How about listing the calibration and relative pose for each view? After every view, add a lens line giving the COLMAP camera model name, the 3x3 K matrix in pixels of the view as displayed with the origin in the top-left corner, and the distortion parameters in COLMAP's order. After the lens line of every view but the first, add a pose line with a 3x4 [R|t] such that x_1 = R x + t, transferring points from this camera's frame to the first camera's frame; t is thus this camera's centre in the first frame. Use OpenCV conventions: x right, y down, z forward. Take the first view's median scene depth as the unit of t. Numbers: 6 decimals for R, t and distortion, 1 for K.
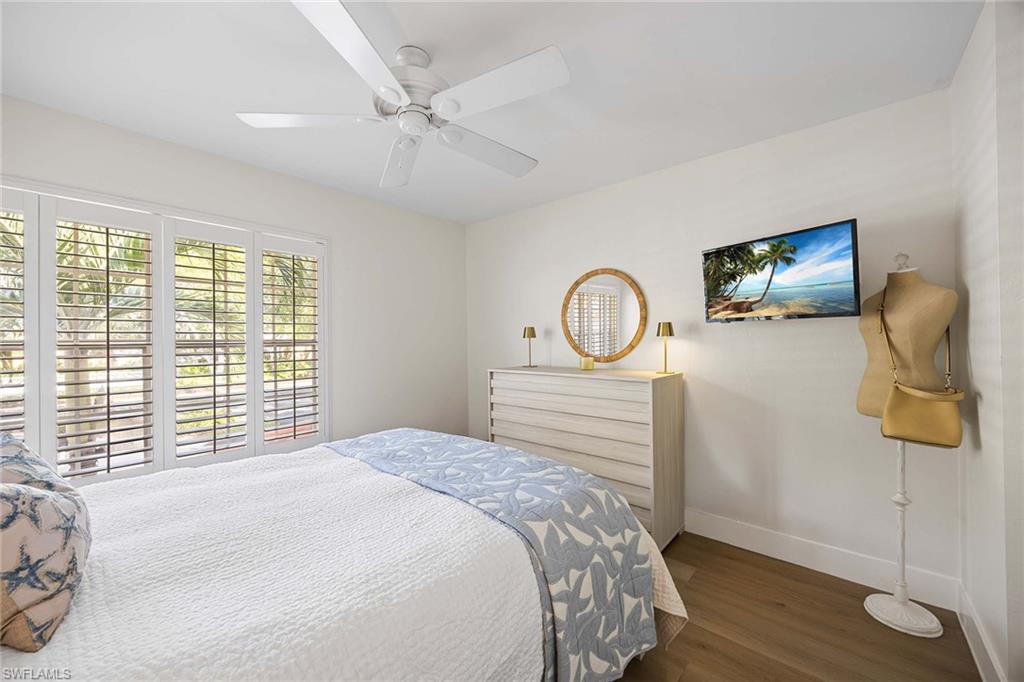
lens RADIAL K [[391.3, 0, 510.7], [0, 391.3, 338.9], [0, 0, 1]] dist [-0.001649, 0.000493]
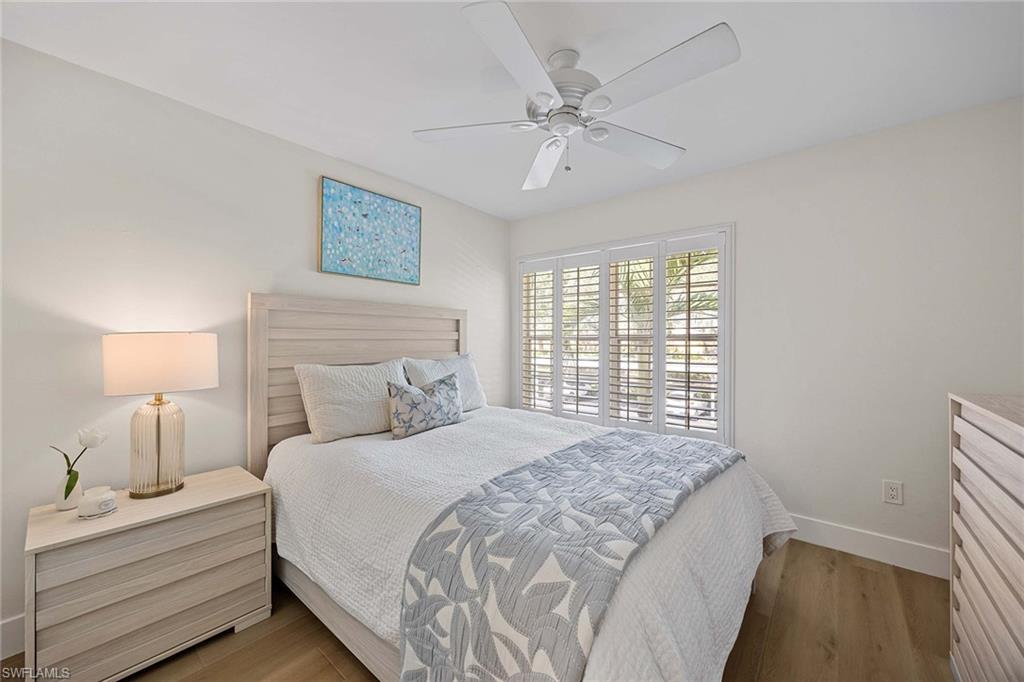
lens RADIAL K [[391.3, 0, 510.7], [0, 391.3, 338.9], [0, 0, 1]] dist [-0.001649, 0.000493]
pose [[0.026723, 0.007545, -0.999614, 0.911431], [0.002380, 0.999968, 0.007612, 0.009254], [0.999640, -0.002582, 0.026704, 0.966653]]
